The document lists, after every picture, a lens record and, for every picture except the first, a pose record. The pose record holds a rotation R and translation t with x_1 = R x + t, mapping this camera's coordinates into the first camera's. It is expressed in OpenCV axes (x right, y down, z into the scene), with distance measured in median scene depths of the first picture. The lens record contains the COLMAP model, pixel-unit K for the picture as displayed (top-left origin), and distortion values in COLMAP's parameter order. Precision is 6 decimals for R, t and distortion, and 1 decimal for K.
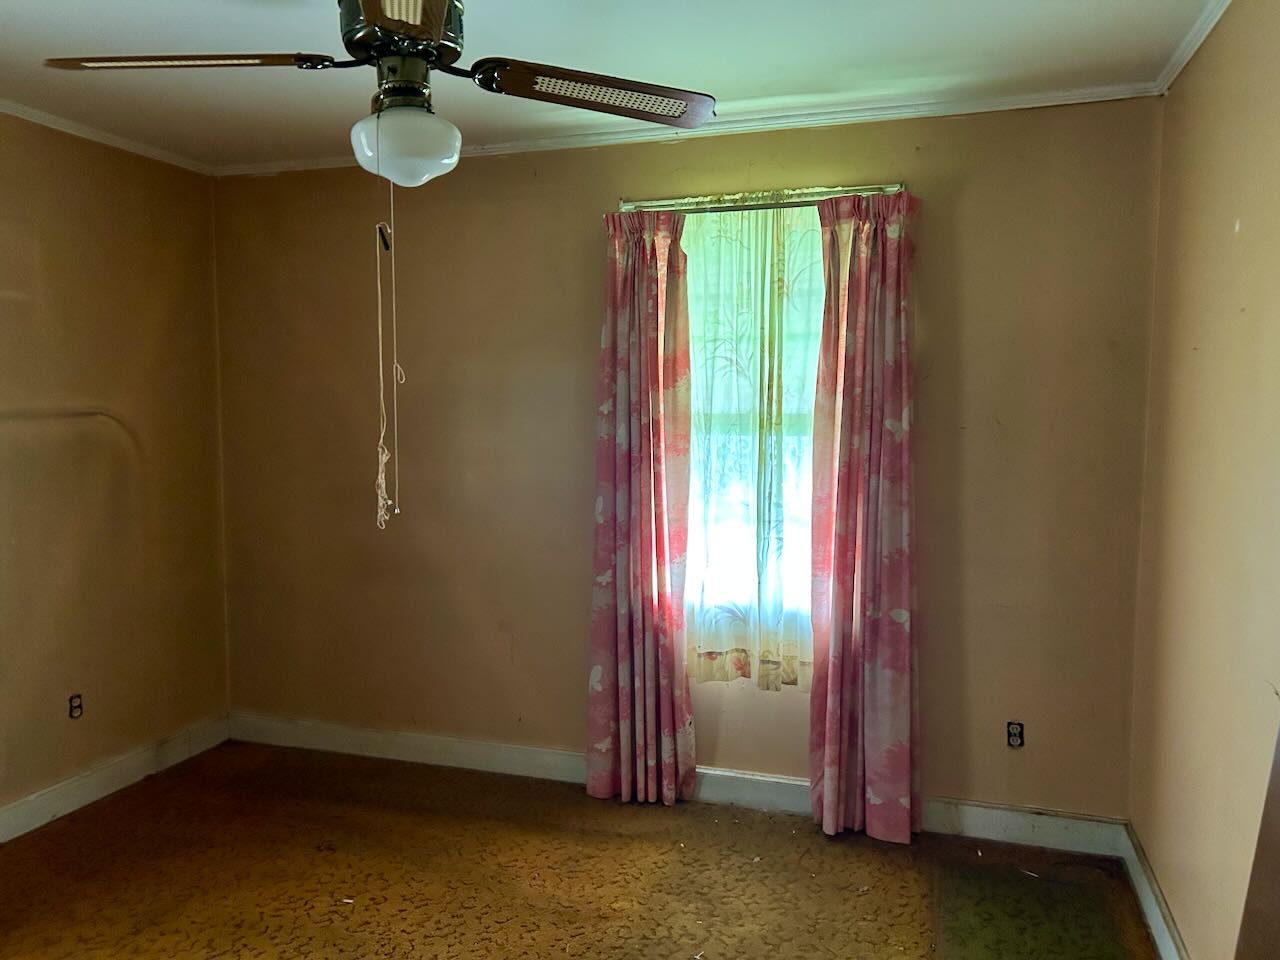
lens RADIAL K [[961.8, 0, 611.0], [0, 961.8, 488.9], [0, 0, 1]] dist [0.039960, -0.036937]
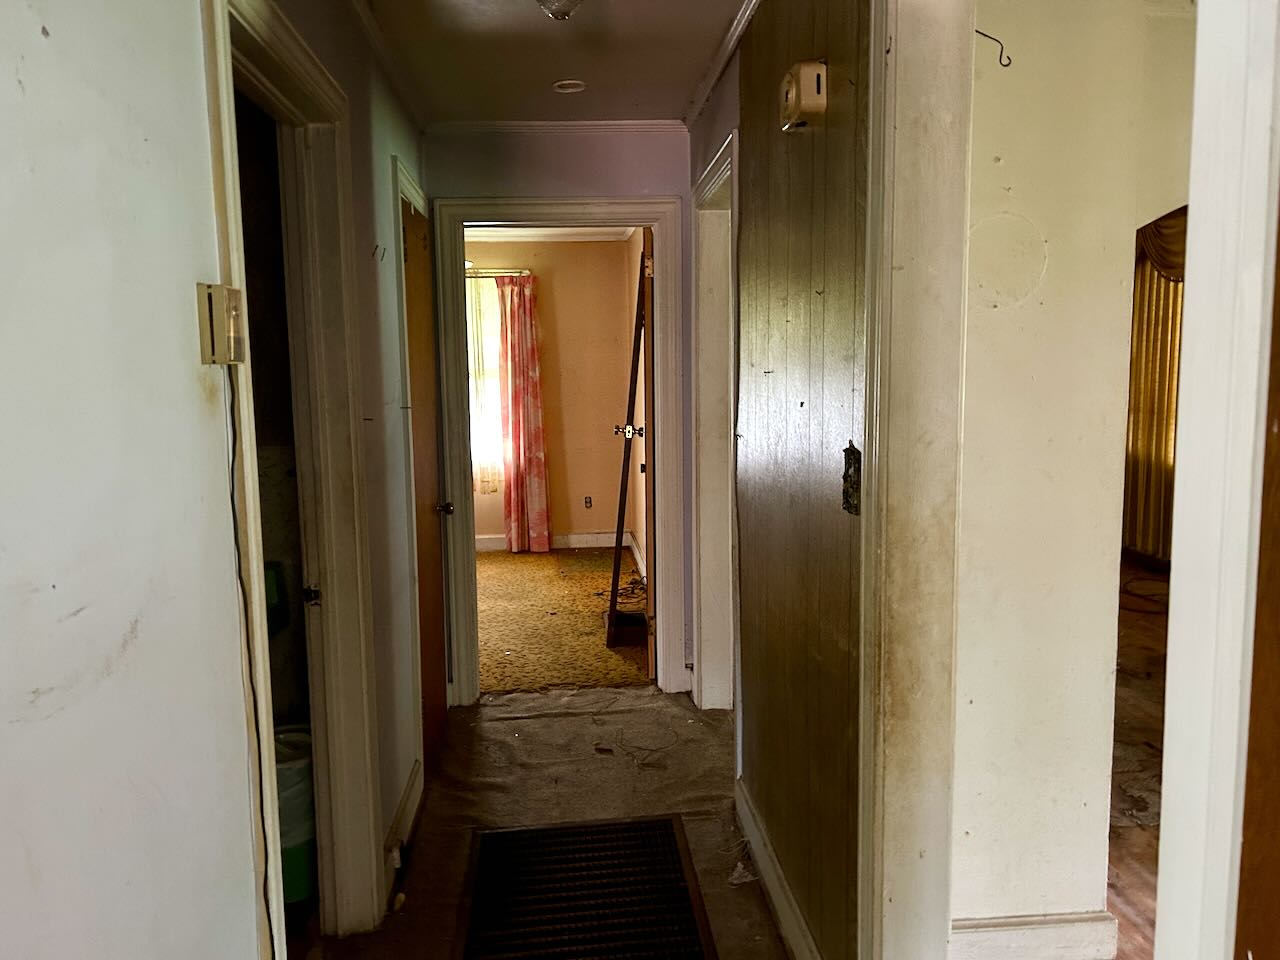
lens RADIAL K [[961.8, 0, 641.0], [0, 961.8, 479.4], [0, 0, 1]] dist [0.039960, -0.036937]
pose [[0.920404, -0.063582, 0.385763, -0.381603], [0.052336, 0.997844, 0.039595, 0.110184], [-0.387449, -0.016254, 0.921748, -1.256337]]
